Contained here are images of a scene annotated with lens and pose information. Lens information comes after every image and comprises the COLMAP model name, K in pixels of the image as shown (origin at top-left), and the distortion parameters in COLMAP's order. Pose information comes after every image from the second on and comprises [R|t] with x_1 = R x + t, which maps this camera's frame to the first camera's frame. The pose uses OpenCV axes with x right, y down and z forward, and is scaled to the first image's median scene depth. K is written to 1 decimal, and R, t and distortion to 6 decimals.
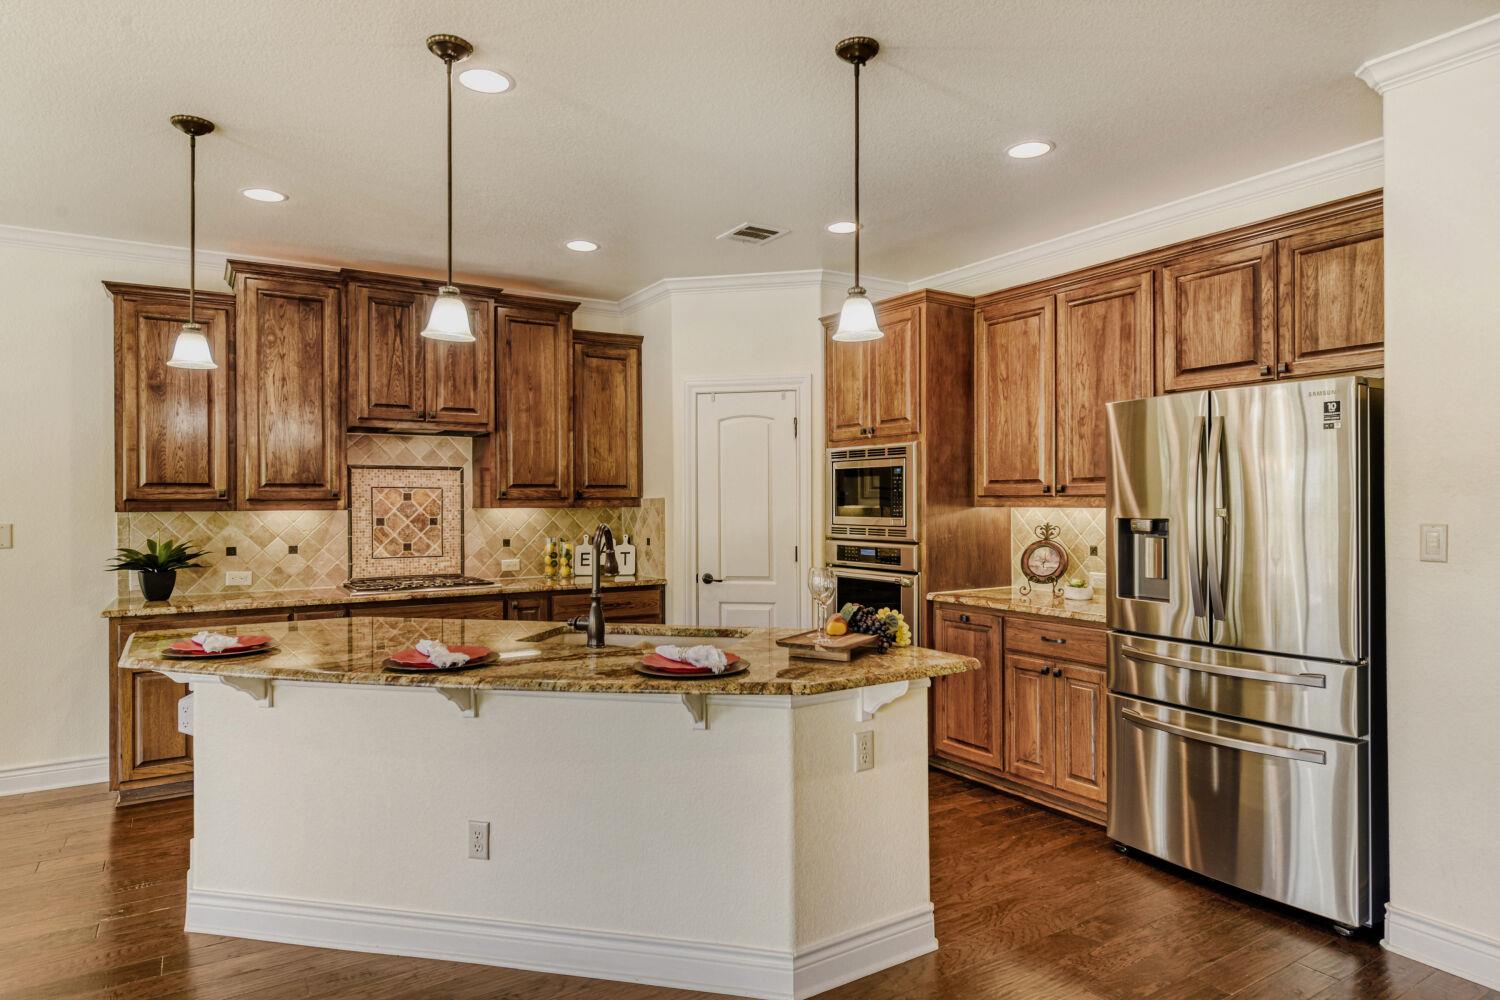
lens RADIAL K [[891.2, 0, 746.3], [0, 891.2, 501.6], [0, 0, 1]] dist [0.006265, 0.000006]
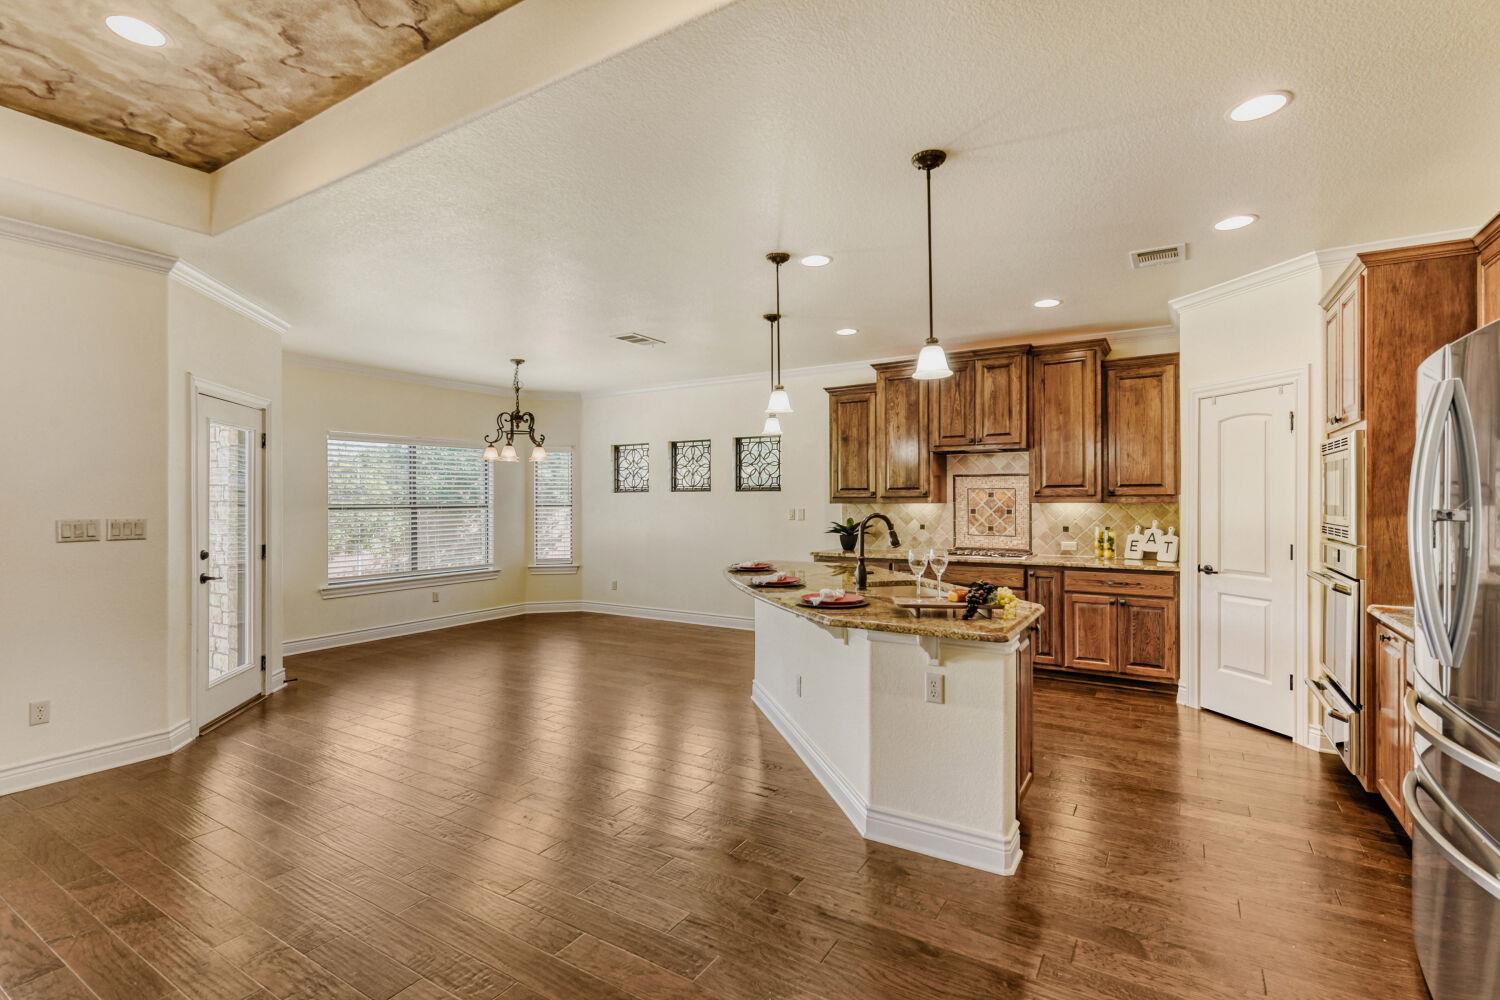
lens RADIAL K [[667.7, 0, 764.1], [0, 667.7, 500.5], [0, 0, 1]] dist [-0.010011, -0.000526]
pose [[0.451825, 0.003897, -0.892098, 0.478692], [0.001214, 0.999987, 0.004983, -0.002074], [0.892106, -0.003335, 0.451815, 0.176296]]
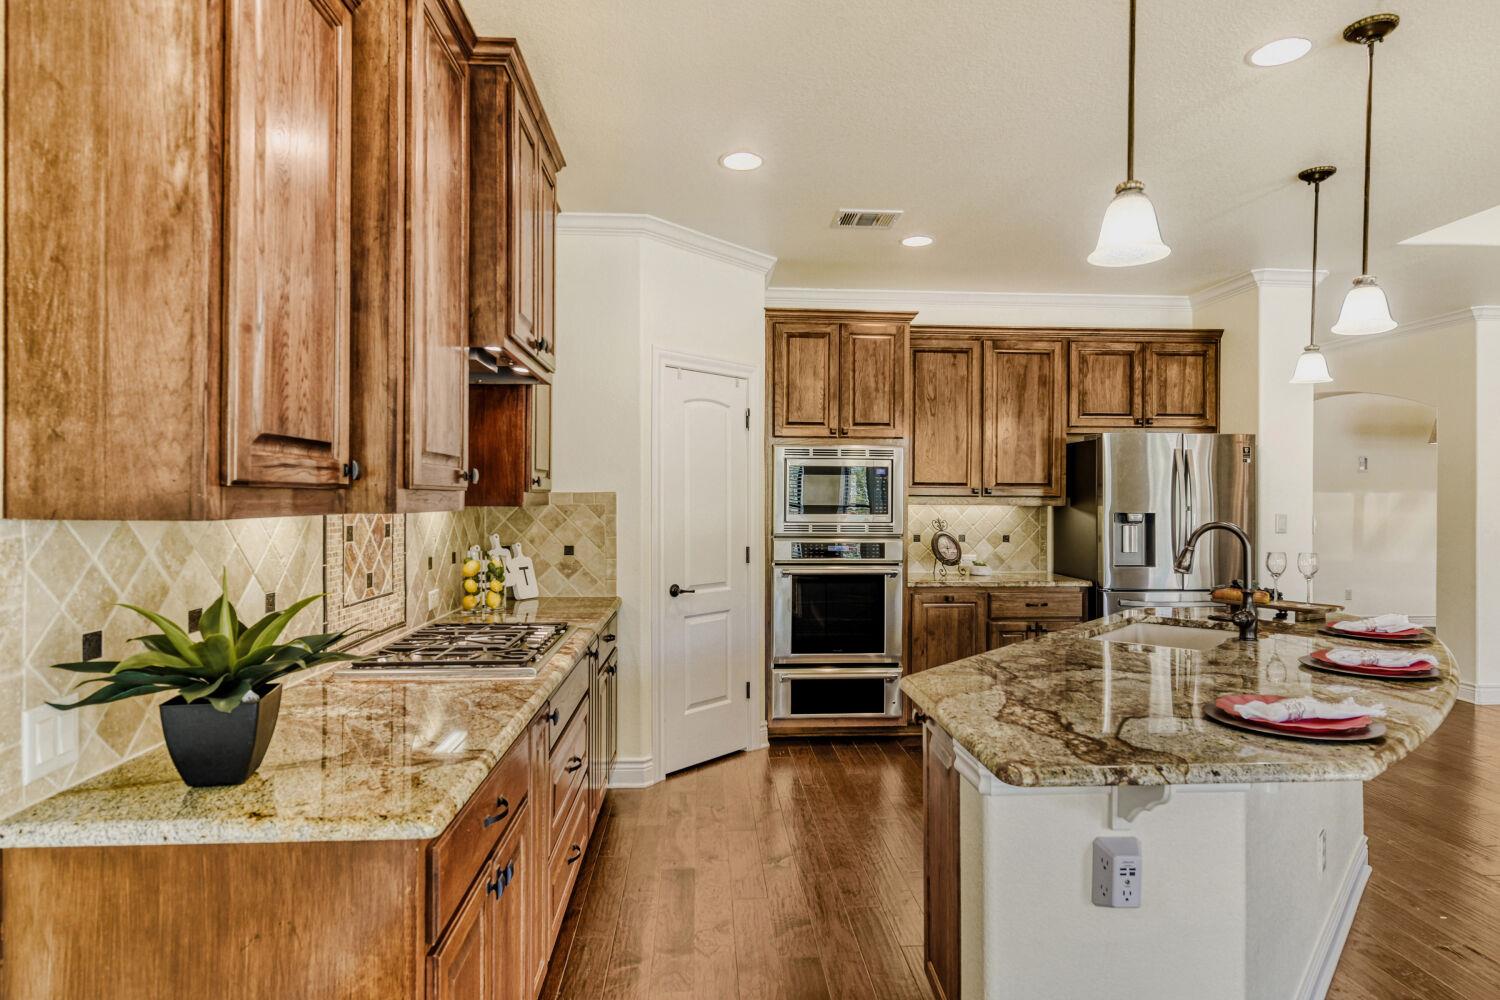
lens RADIAL K [[842.9, 0, 746.9], [0, 842.9, 499.3], [0, 0, 1]] dist [-0.000262, 0.000027]
pose [[0.477234, 0.006086, 0.878755, -0.756150], [-0.007278, 0.999969, -0.002974, 0.003594], [-0.878746, -0.004976, 0.477264, 0.609065]]
